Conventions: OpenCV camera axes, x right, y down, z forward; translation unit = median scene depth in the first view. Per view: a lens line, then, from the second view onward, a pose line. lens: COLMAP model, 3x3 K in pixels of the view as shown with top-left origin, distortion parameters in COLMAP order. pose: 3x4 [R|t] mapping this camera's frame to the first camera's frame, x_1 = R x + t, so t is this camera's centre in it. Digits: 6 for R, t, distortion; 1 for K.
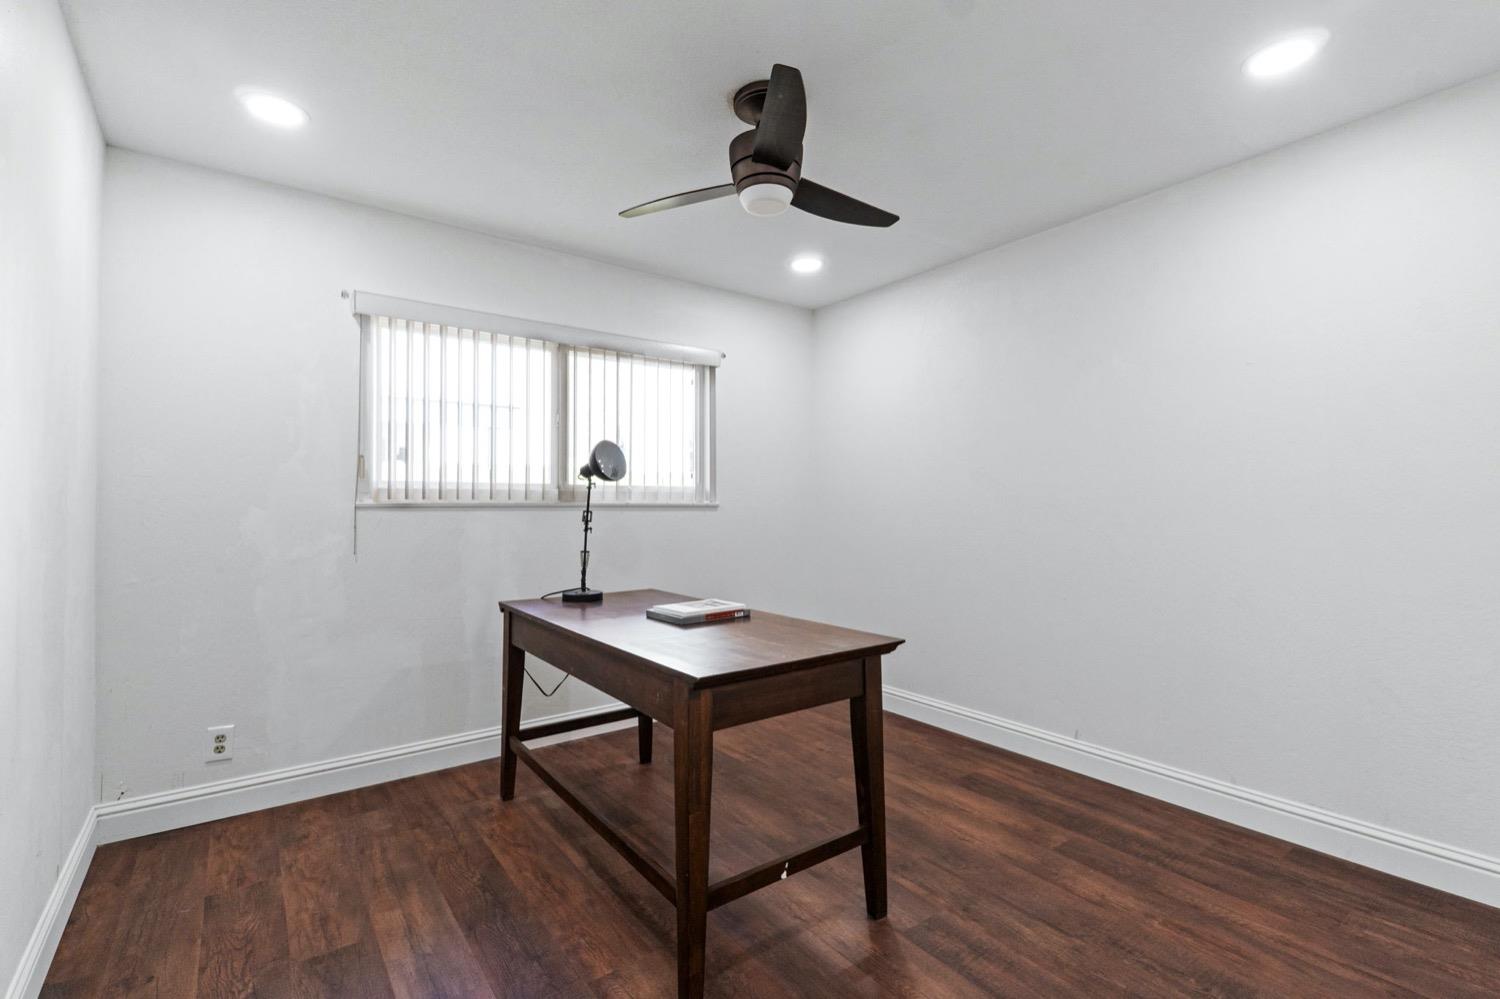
lens RADIAL K [[656.5, 0, 740.6], [0, 656.5, 497.1], [0, 0, 1]] dist [-0.002509, 0.000787]
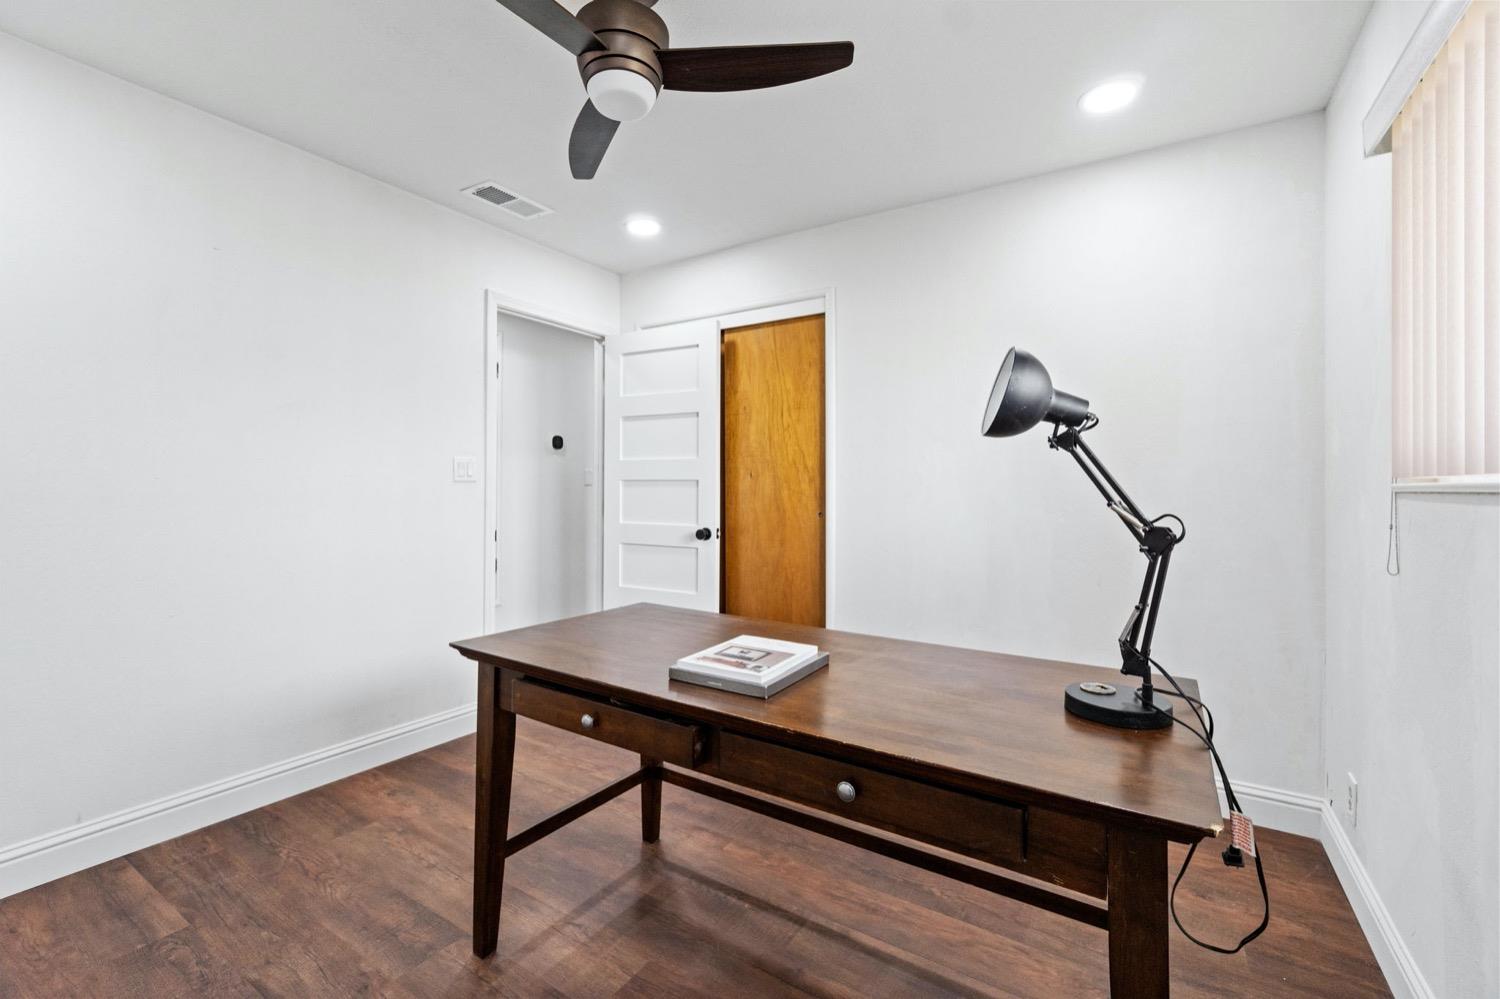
lens RADIAL K [[656.5, 0, 740.6], [0, 656.5, 497.1], [0, 0, 1]] dist [-0.002509, 0.000787]
pose [[-0.937629, 0.002708, -0.347626, 0.194116], [0.000339, 0.999976, 0.006873, 0.023350], [0.347636, 0.006327, -0.937608, 1.973091]]
